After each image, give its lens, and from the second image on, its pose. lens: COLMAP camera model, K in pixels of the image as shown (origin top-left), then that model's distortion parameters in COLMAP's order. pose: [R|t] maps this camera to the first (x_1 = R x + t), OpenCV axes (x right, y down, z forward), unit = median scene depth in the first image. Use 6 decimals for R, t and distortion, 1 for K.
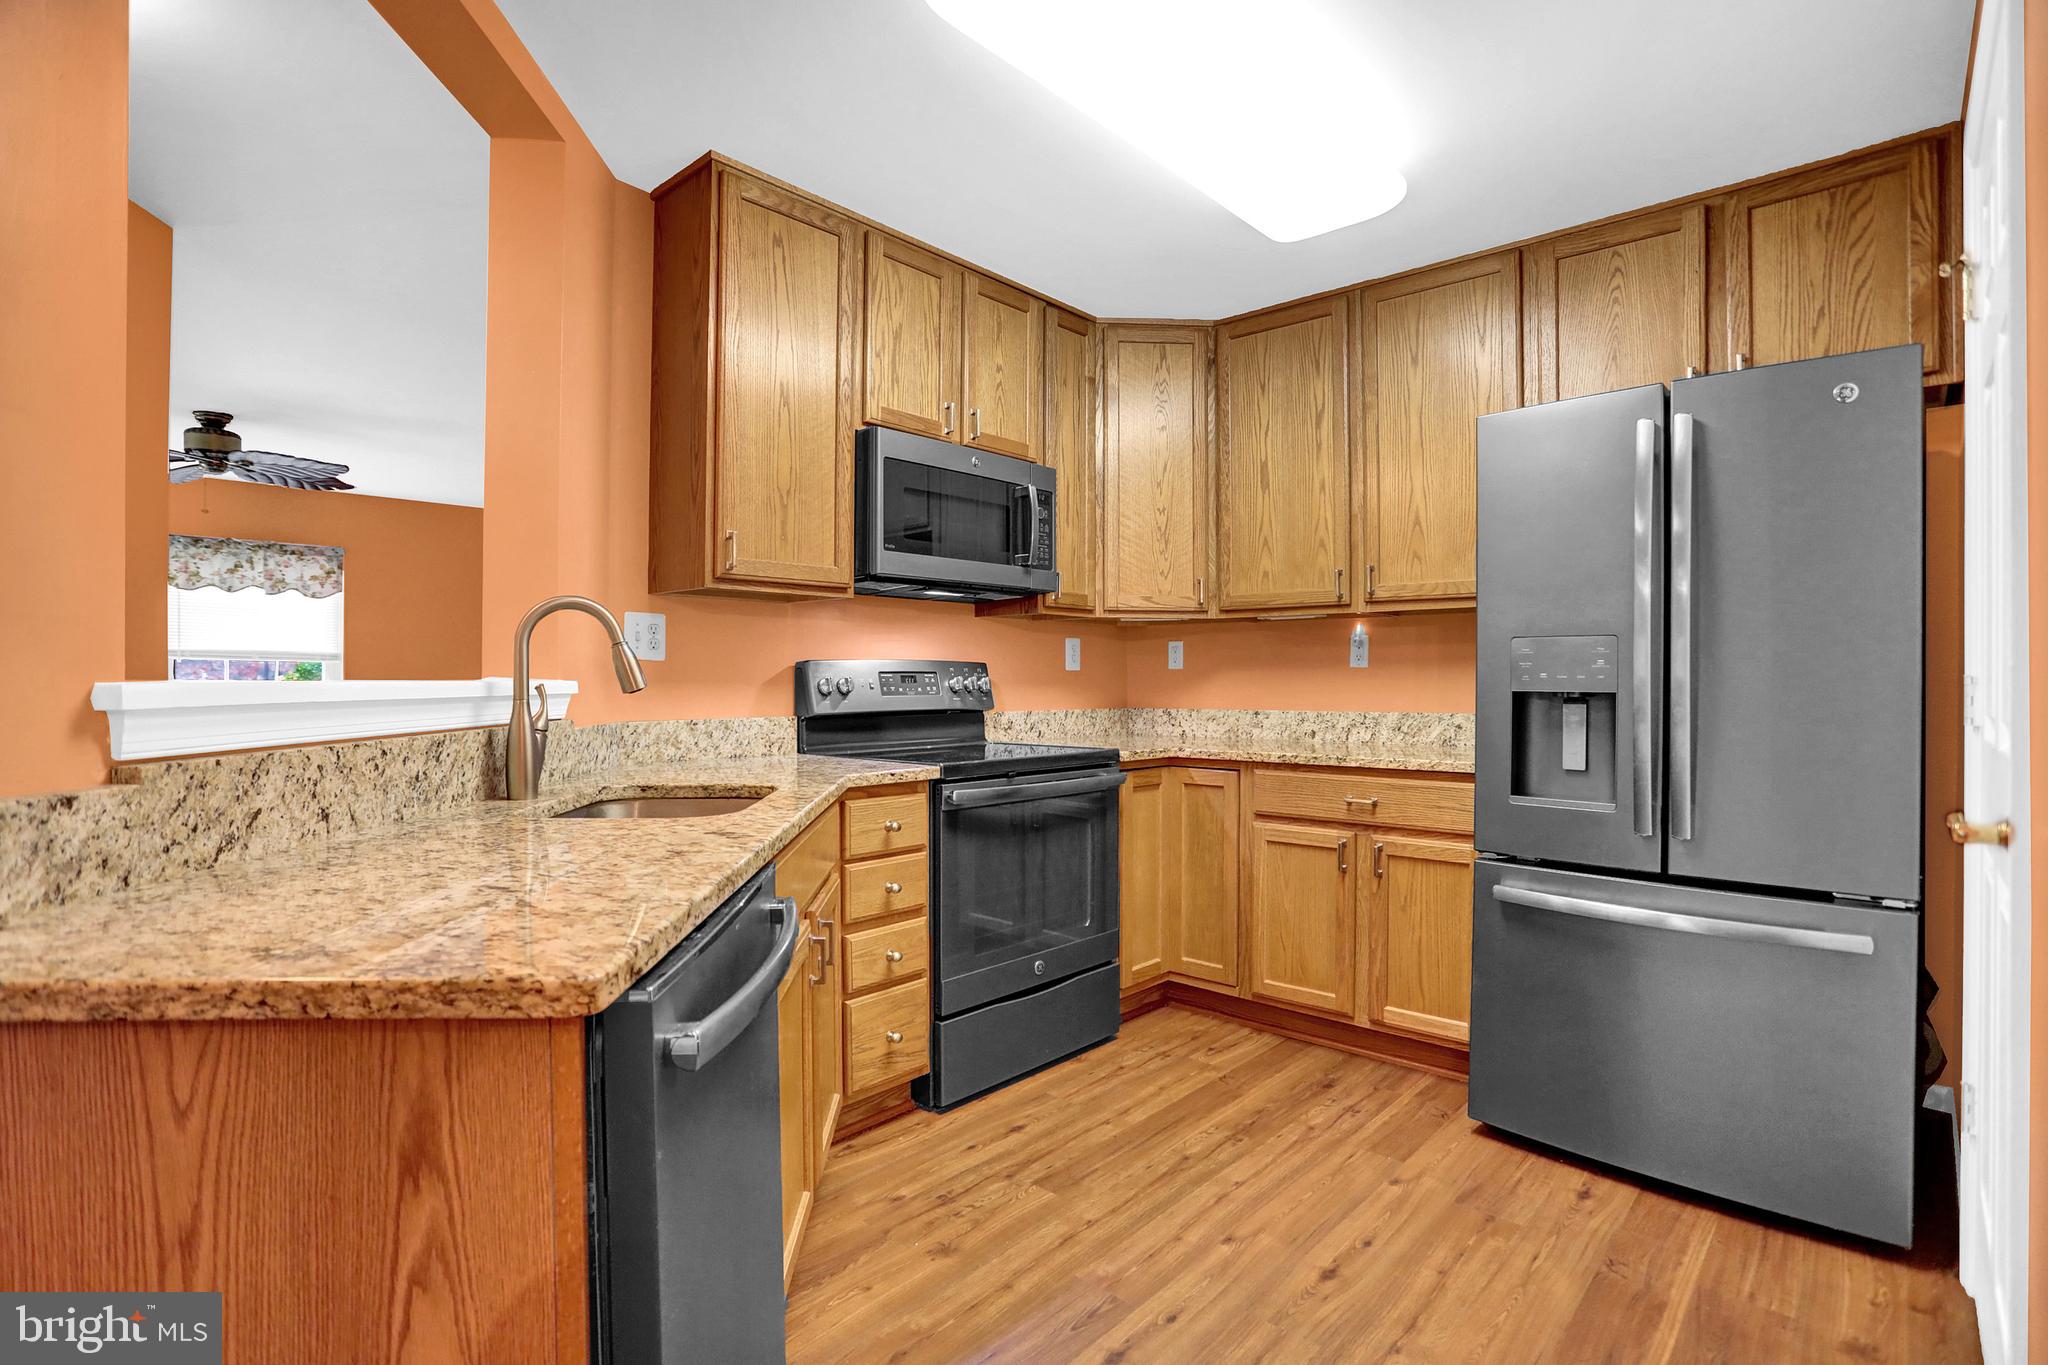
lens RADIAL K [[1004.3, 0, 1021.8], [0, 1004.3, 676.8], [0, 0, 1]] dist [-0.048679, 0.011847]
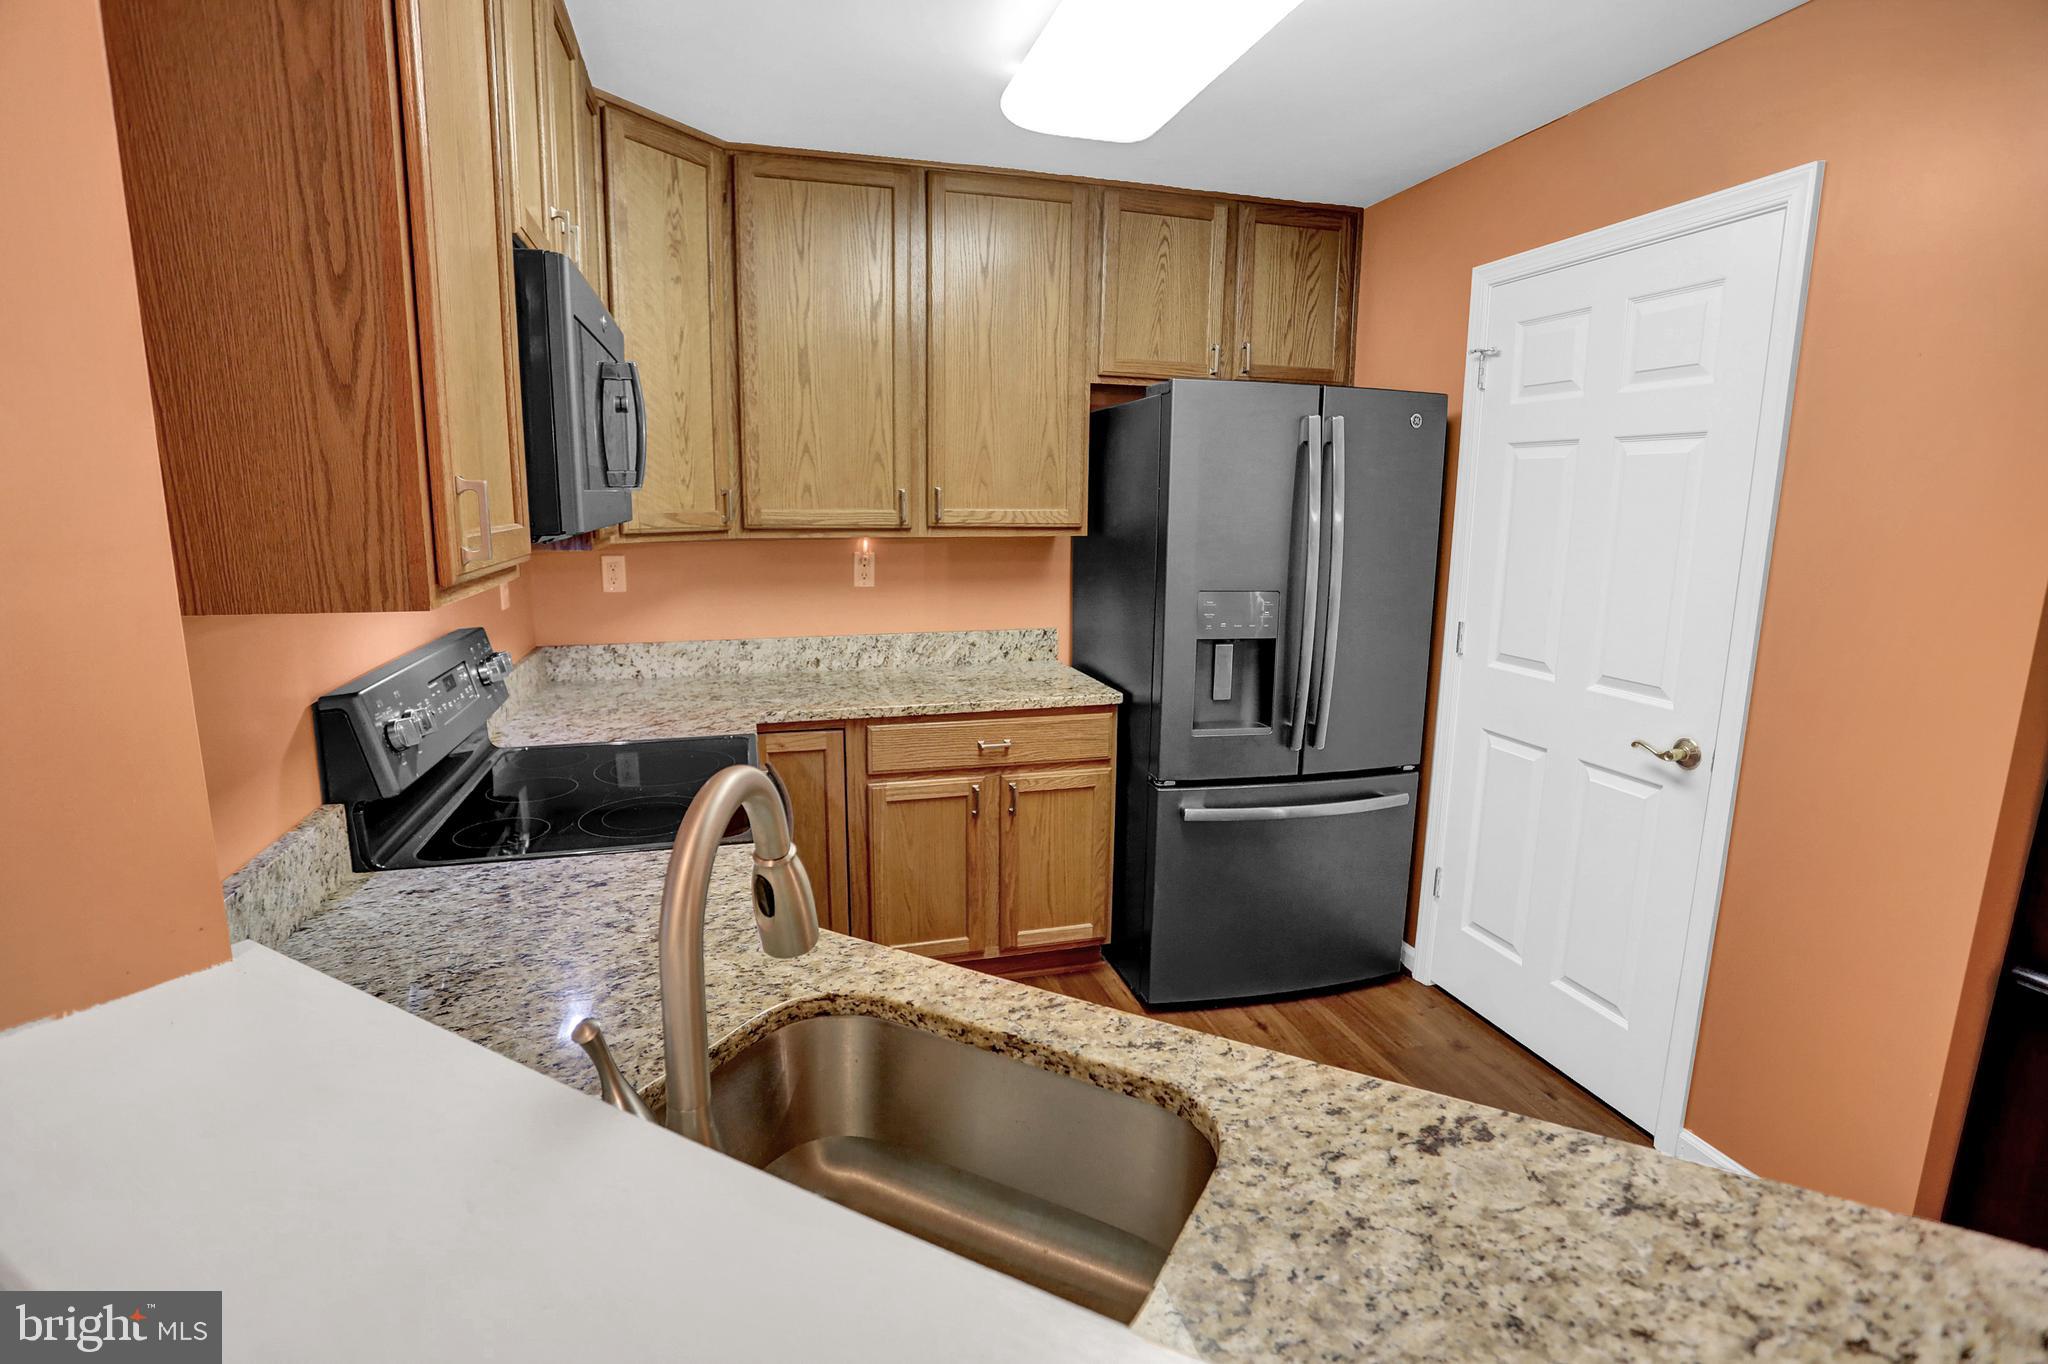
lens RADIAL K [[1004.3, 0, 1017.1], [0, 1004.3, 673.7], [0, 0, 1]] dist [-0.048679, 0.011847]
pose [[0.525927, -0.147892, 0.837573, -0.497632], [-0.011343, 0.983459, 0.180774, -0.131205], [-0.850454, -0.104574, 0.515550, 0.509710]]
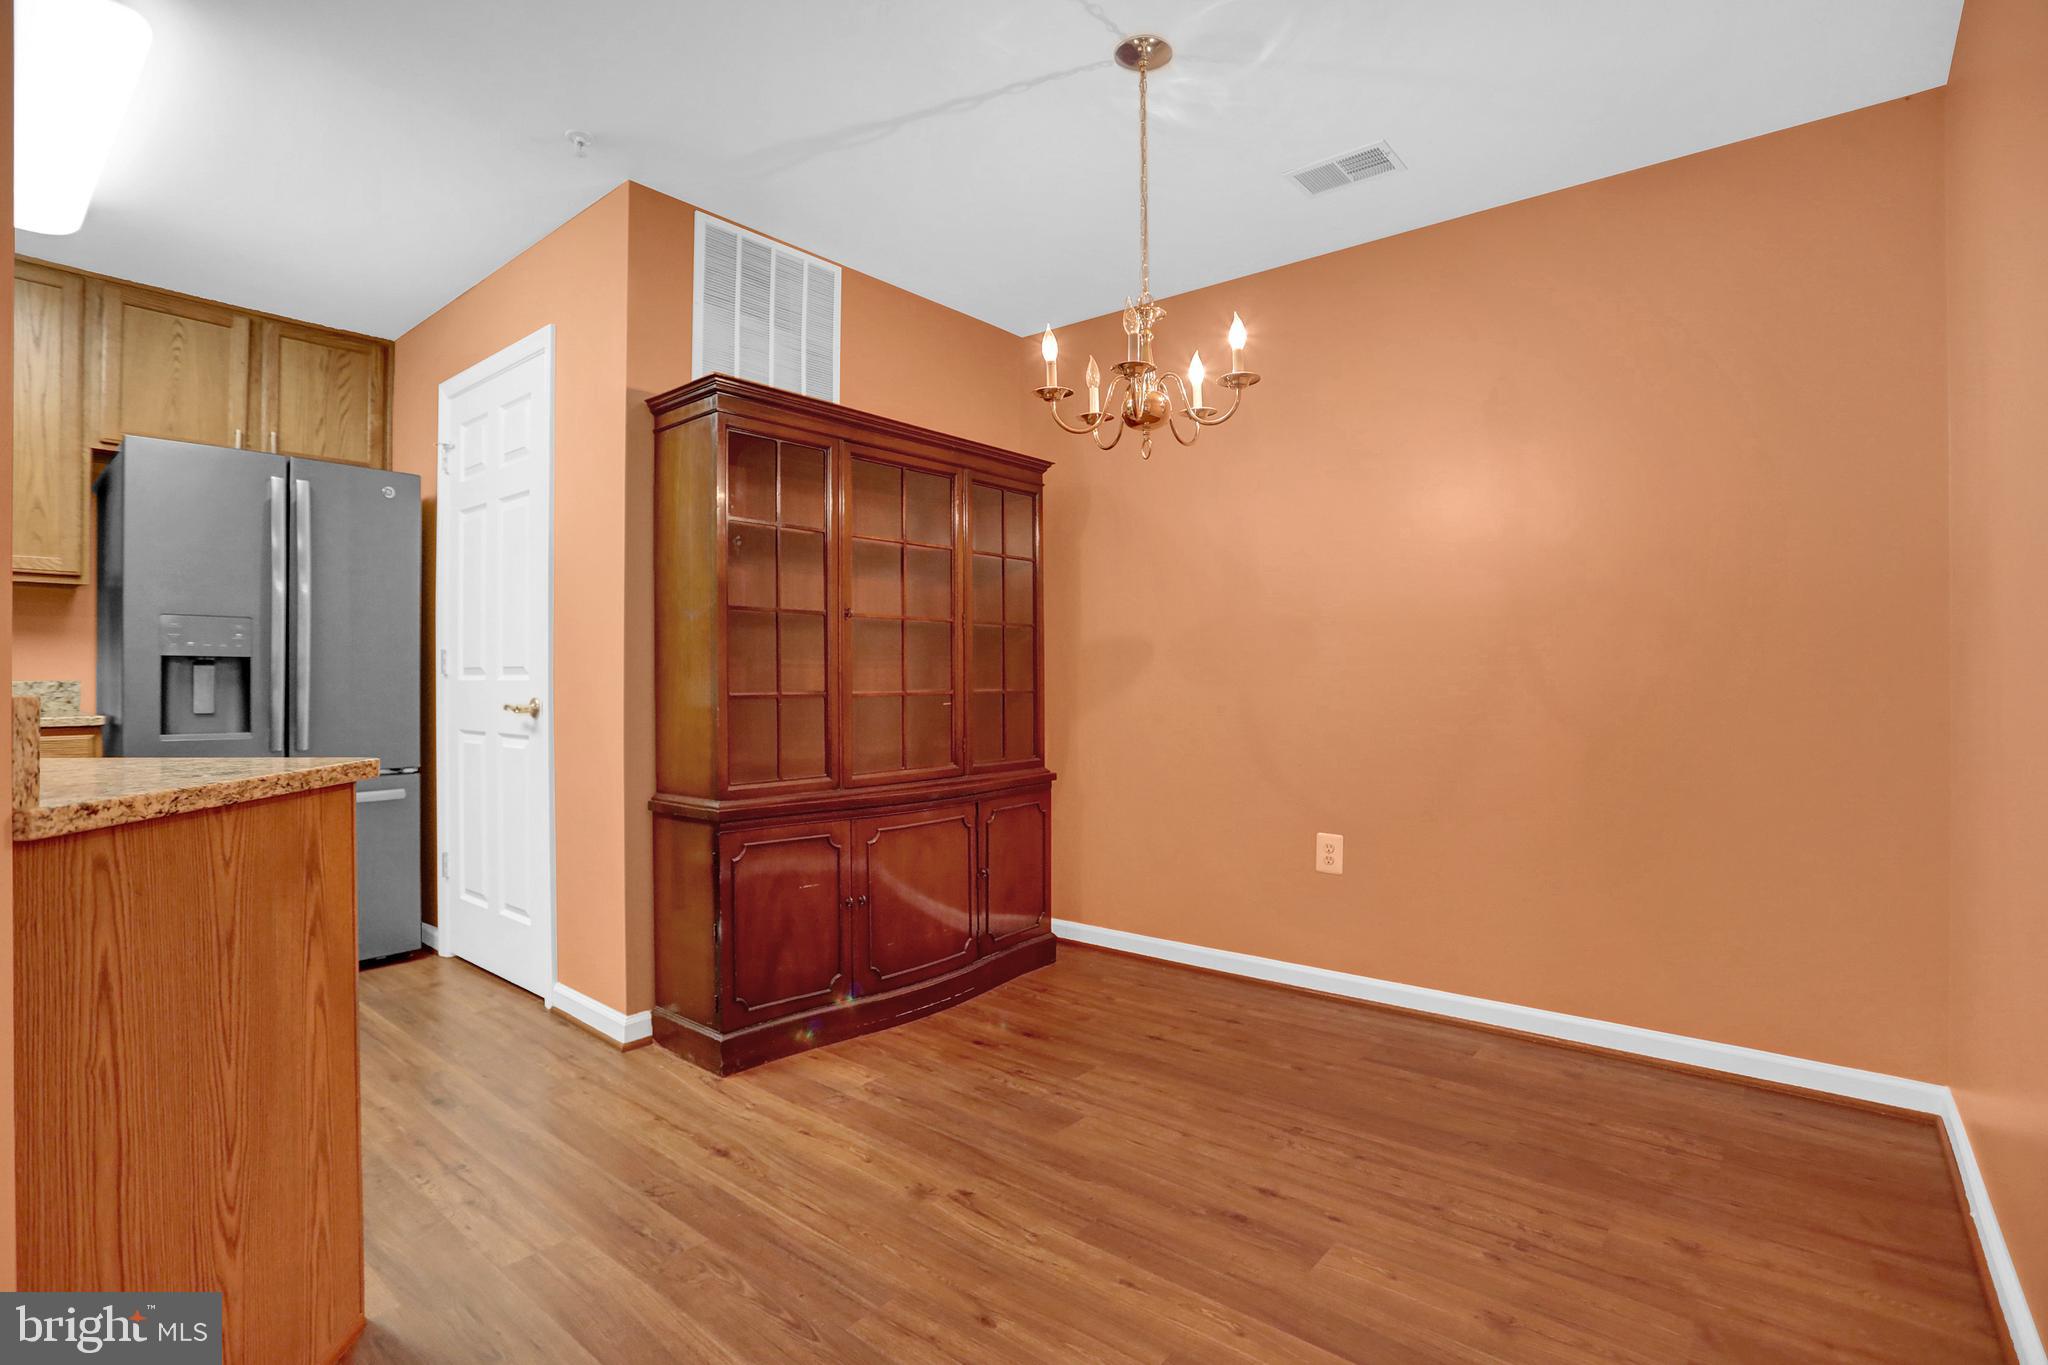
lens RADIAL K [[1004.3, 0, 1054.0], [0, 1004.3, 676.4], [0, 0, 1]] dist [-0.048679, 0.011847]
pose [[-0.052880, 0.001444, 0.998600, -0.737056], [-0.004587, 0.999988, -0.001689, 0.034562], [-0.998590, -0.004669, -0.052873, -0.094390]]
